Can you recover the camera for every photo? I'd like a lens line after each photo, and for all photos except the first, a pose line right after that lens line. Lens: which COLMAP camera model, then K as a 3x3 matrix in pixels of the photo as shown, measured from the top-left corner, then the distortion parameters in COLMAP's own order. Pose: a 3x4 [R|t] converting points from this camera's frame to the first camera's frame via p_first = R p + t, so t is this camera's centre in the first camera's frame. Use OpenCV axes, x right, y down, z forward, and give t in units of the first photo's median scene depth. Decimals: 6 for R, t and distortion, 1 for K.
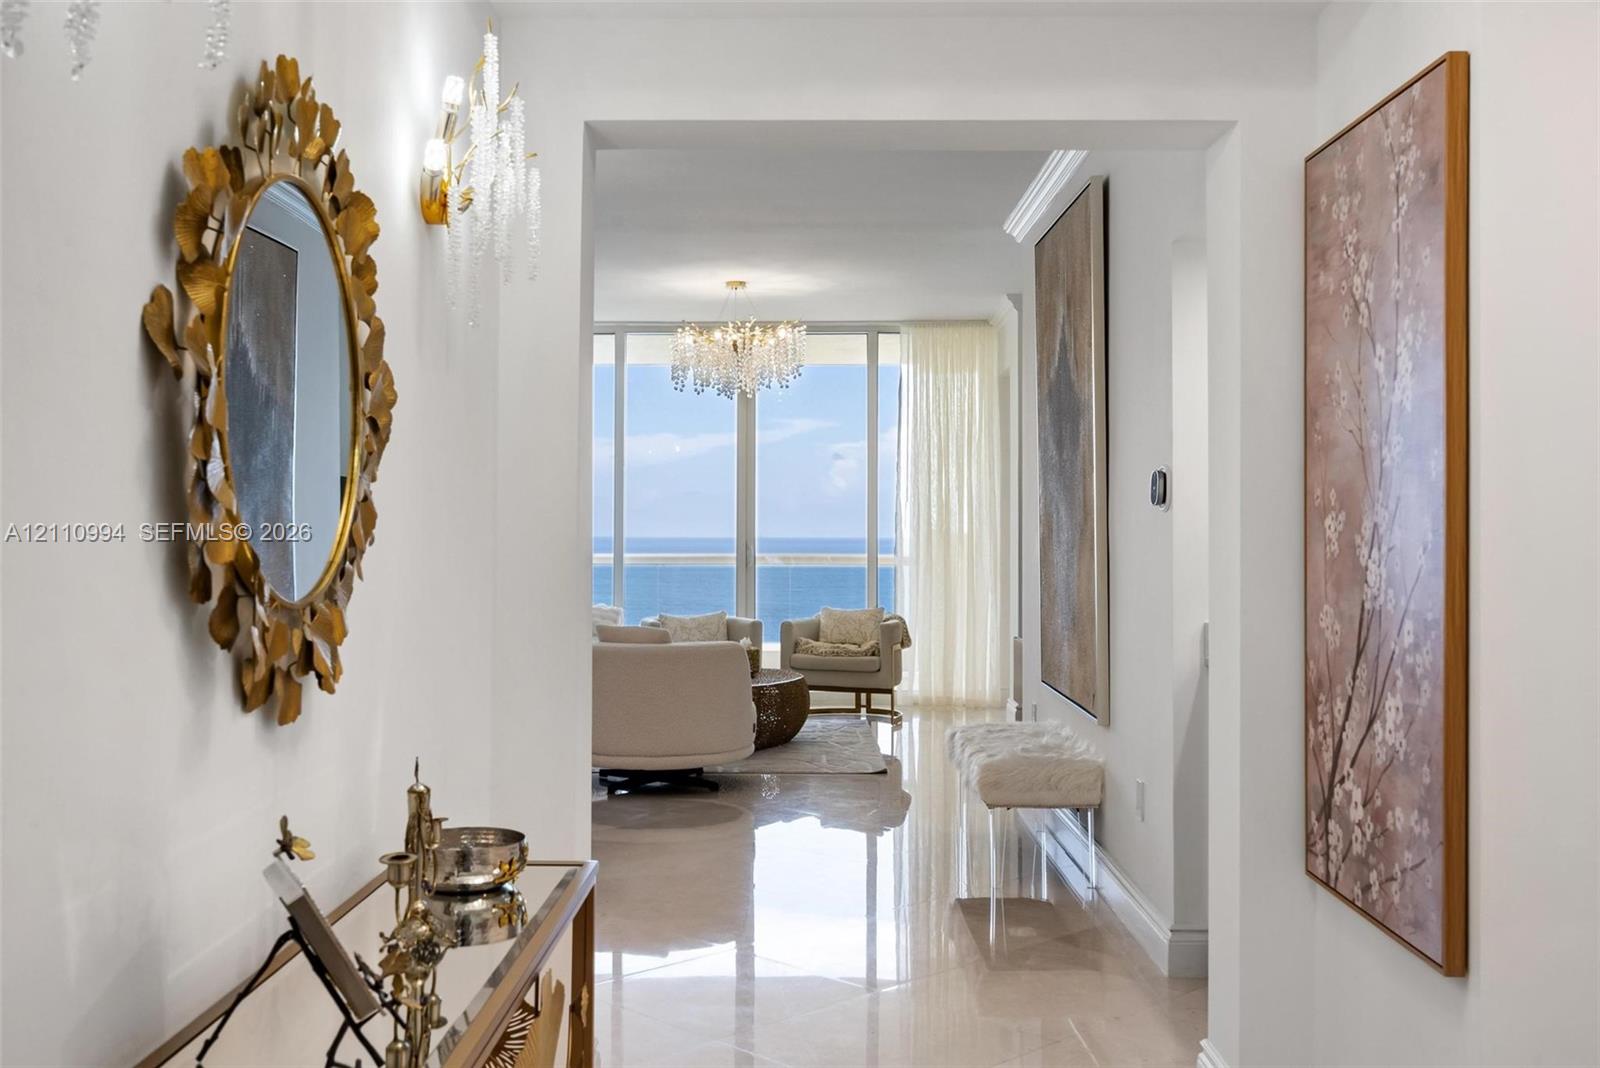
lens RADIAL K [[1607.3, 0, 801.6], [0, 1607.3, 529.1], [0, 0, 1]] dist [0.007919, 0.000000]
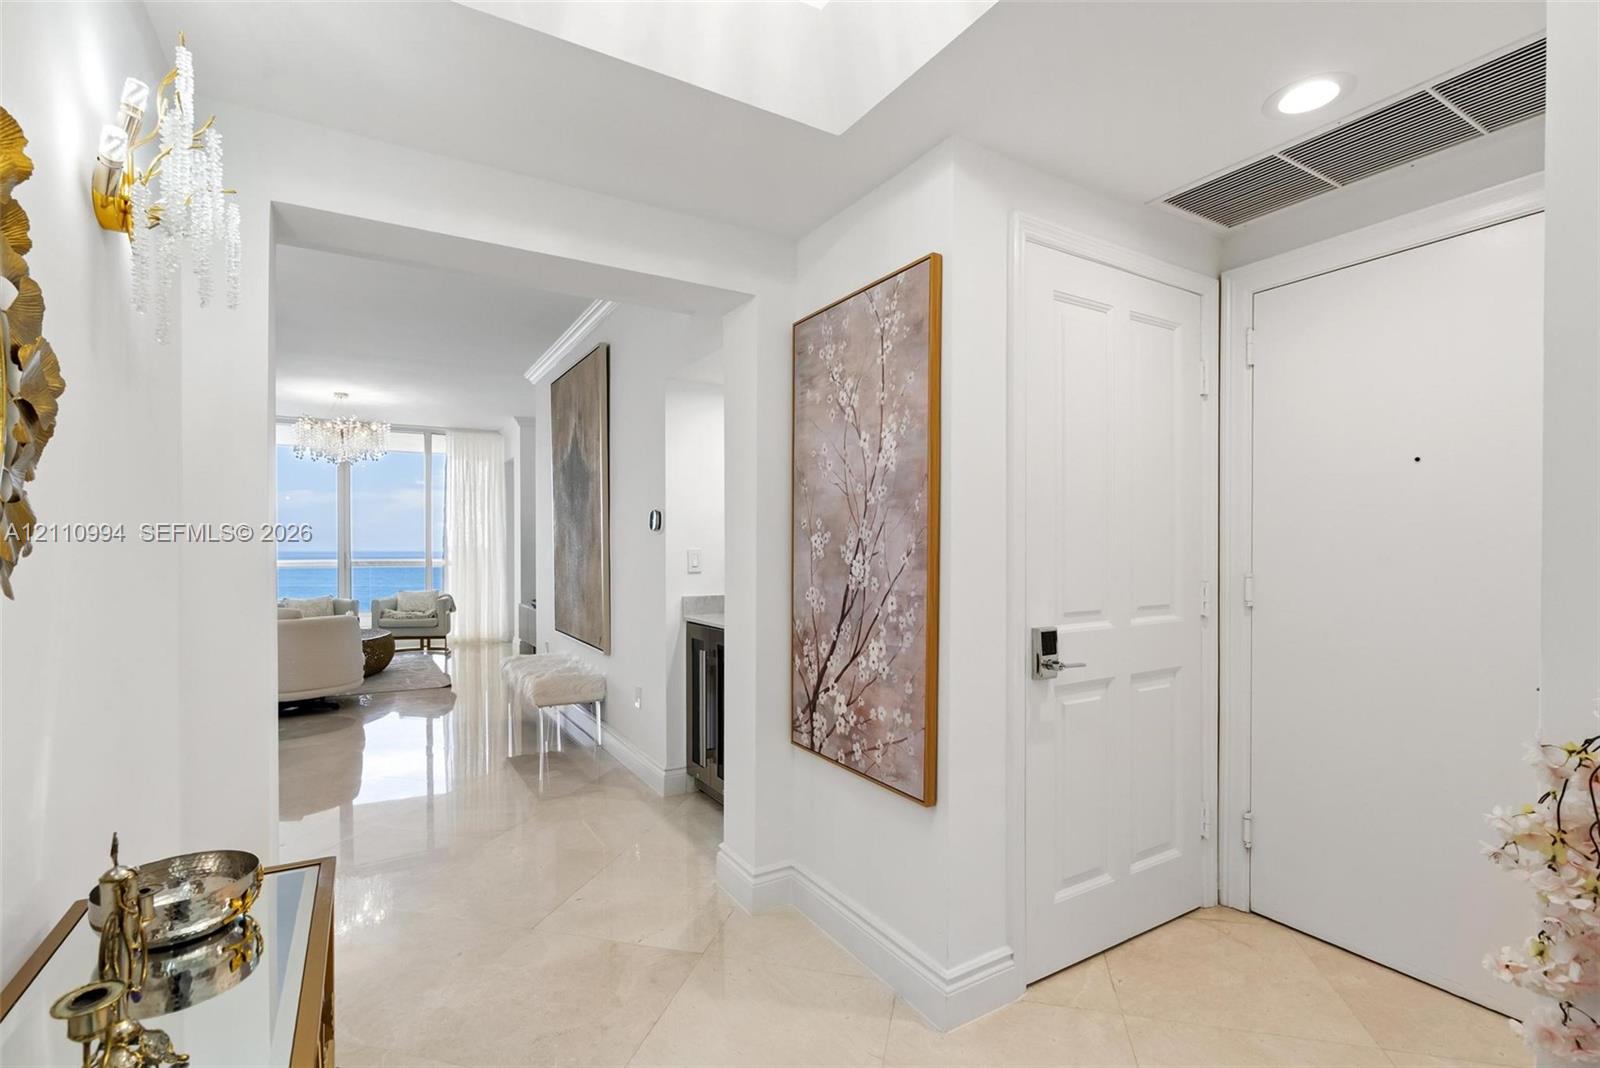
lens RADIAL K [[734.8, 0, 797.2], [0, 734.8, 560.9], [0, 0, 1]] dist [-0.008350, 0.003055]
pose [[0.855331, -0.011152, 0.517962, -0.086767], [0.000920, 0.999799, 0.020008, 0.003811], [-0.518081, -0.016637, 0.855170, 0.333014]]
